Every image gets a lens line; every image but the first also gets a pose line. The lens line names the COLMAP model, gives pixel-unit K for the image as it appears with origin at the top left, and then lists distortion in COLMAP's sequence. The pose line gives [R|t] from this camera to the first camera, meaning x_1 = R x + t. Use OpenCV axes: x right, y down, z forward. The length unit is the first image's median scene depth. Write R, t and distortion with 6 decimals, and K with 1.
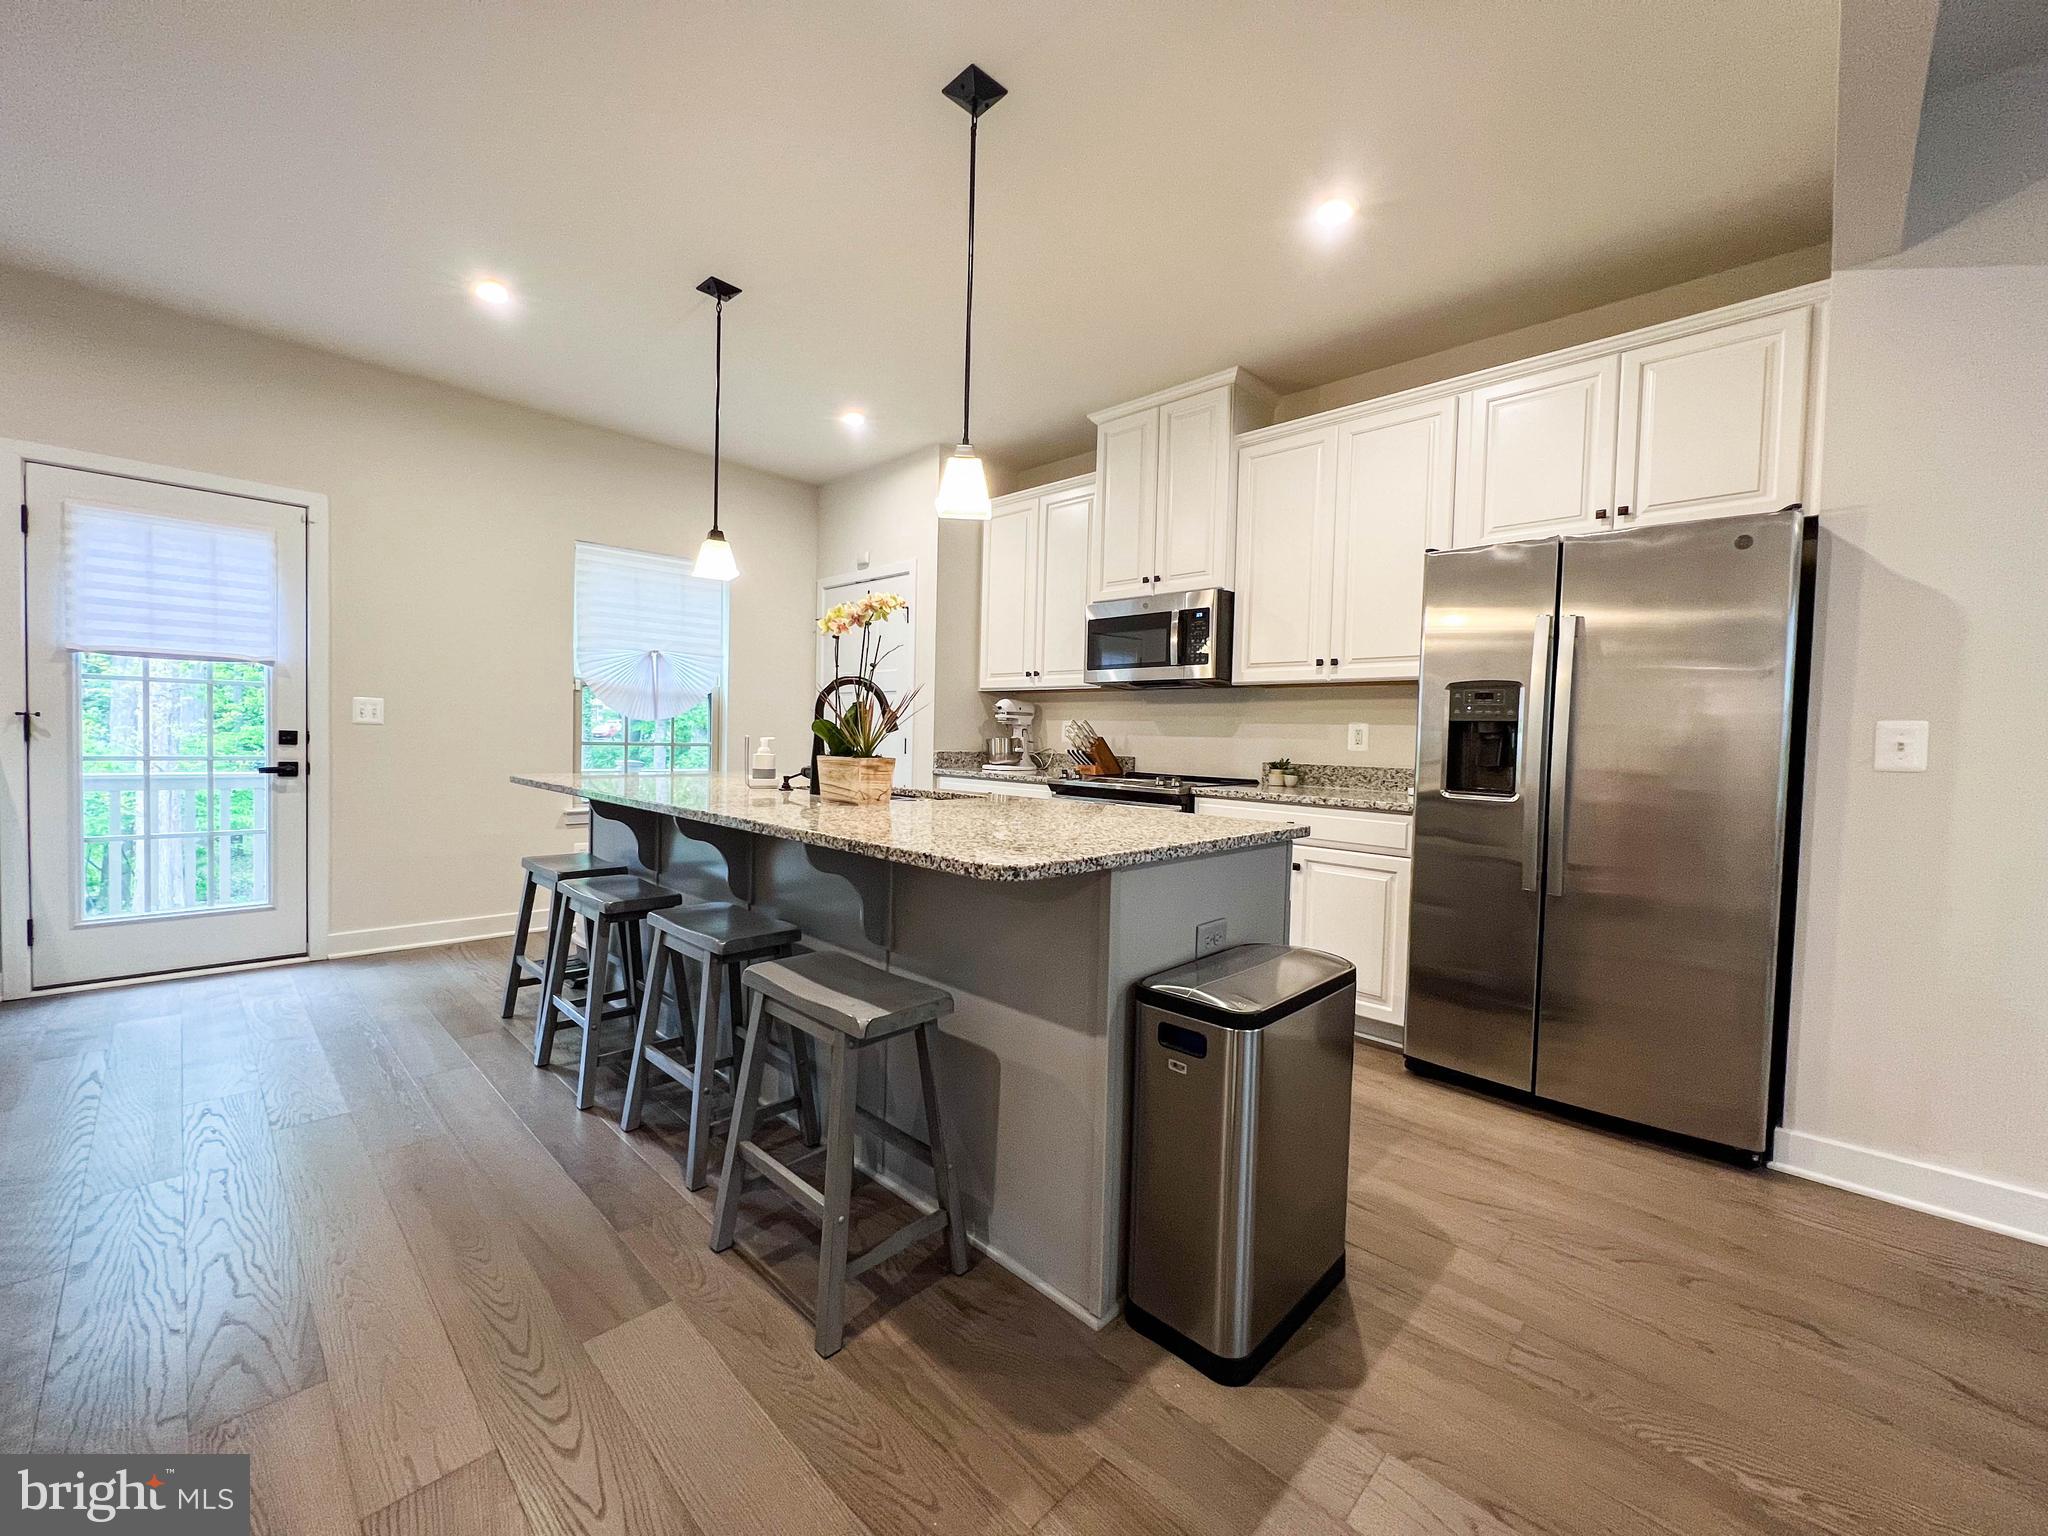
lens RADIAL K [[820.8, 0, 1019.0], [0, 820.8, 763.5], [0, 0, 1]] dist [0.000454, -0.000337]
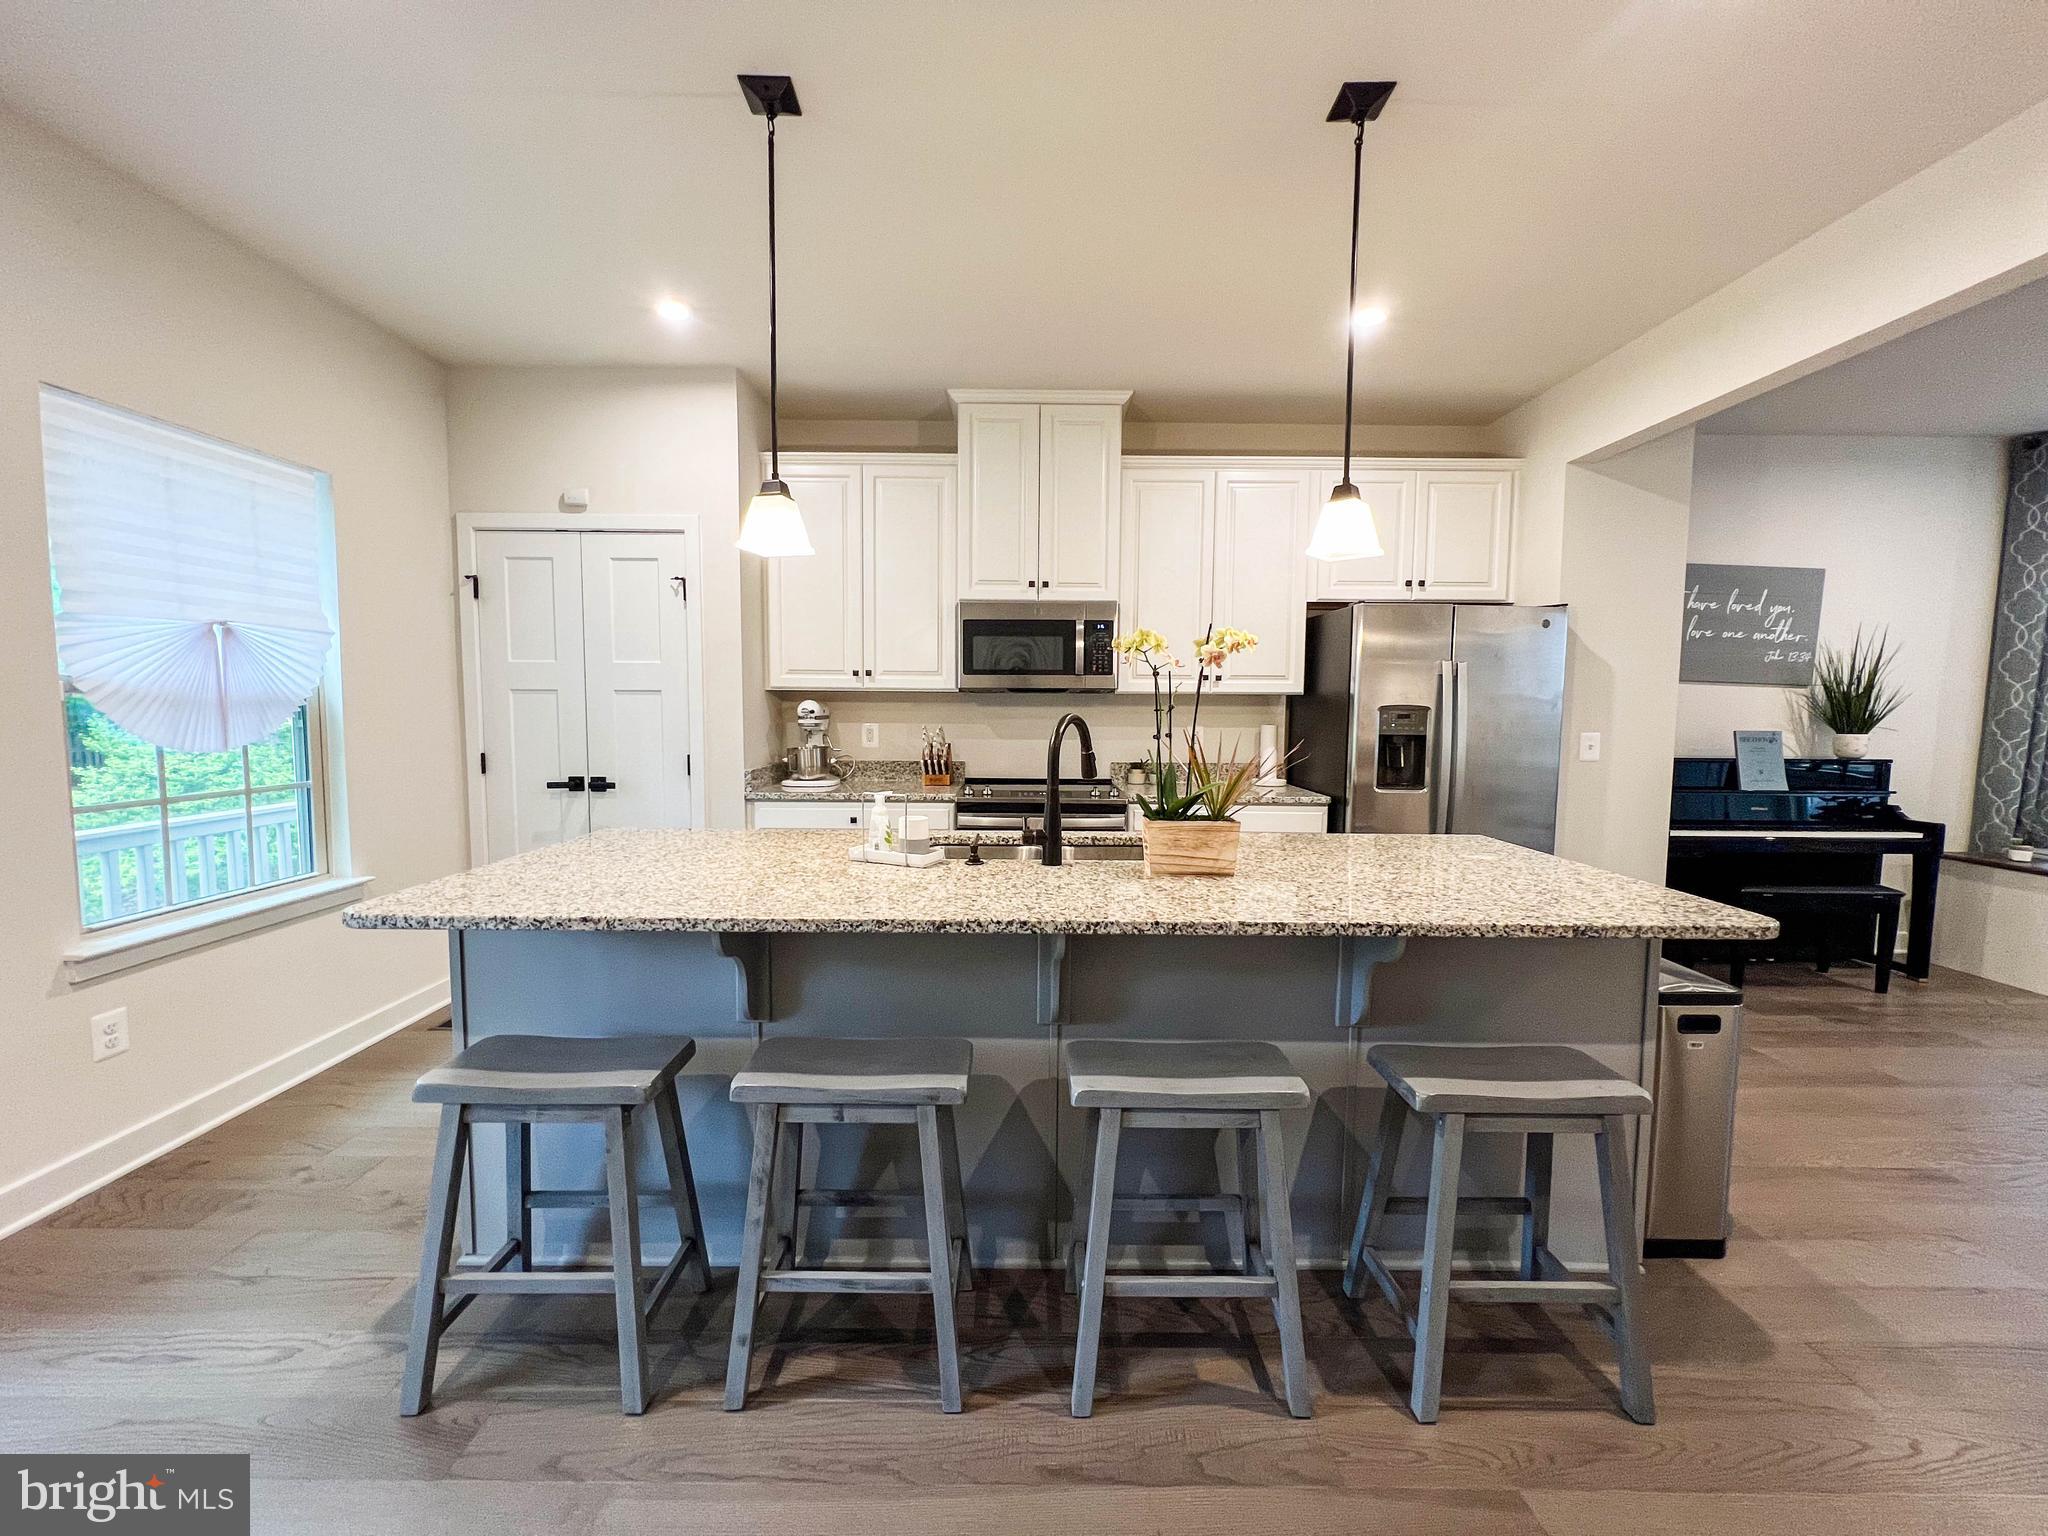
lens RADIAL K [[820.8, 0, 1019.0], [0, 820.8, 763.5], [0, 0, 1]] dist [0.000454, -0.000337]
pose [[0.714711, -0.070824, 0.695825, -0.611285], [0.034723, 0.997226, 0.065837, -0.085005], [-0.698558, -0.022893, 0.715187, 0.347465]]
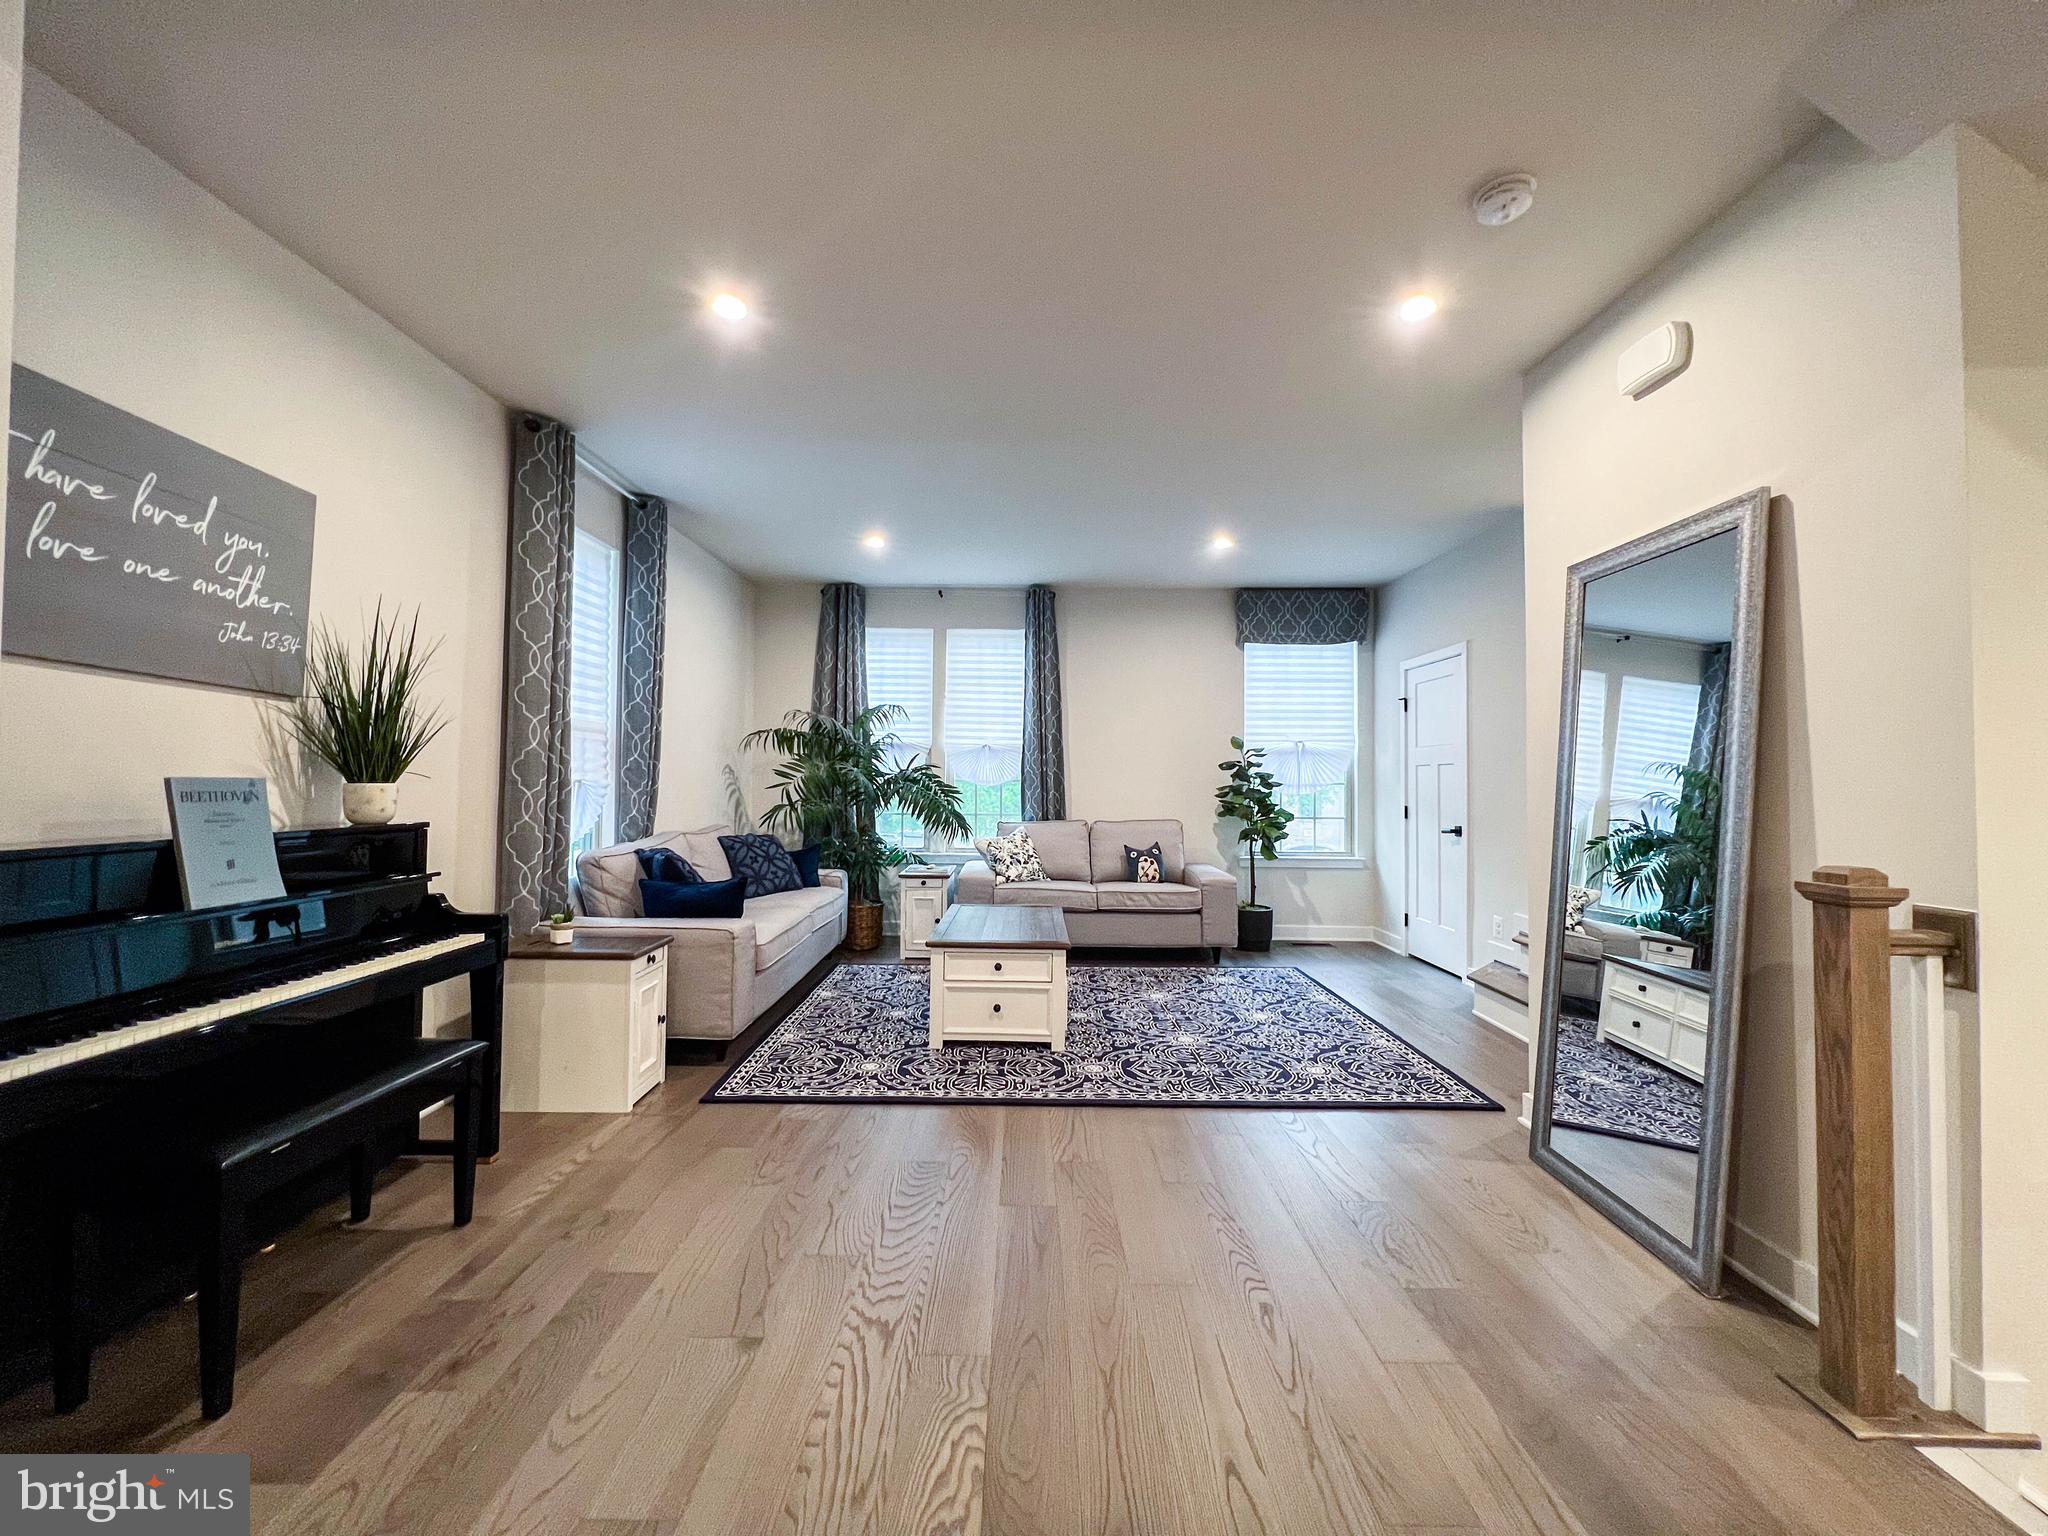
lens RADIAL K [[820.8, 0, 1019.0], [0, 820.8, 763.5], [0, 0, 1]] dist [0.000454, -0.000337]
pose [[-0.693432, -0.016756, 0.720327, 0.193698], [-0.002674, 0.999783, 0.020683, -0.039827], [-0.720517, 0.012416, -0.693326, 0.445326]]
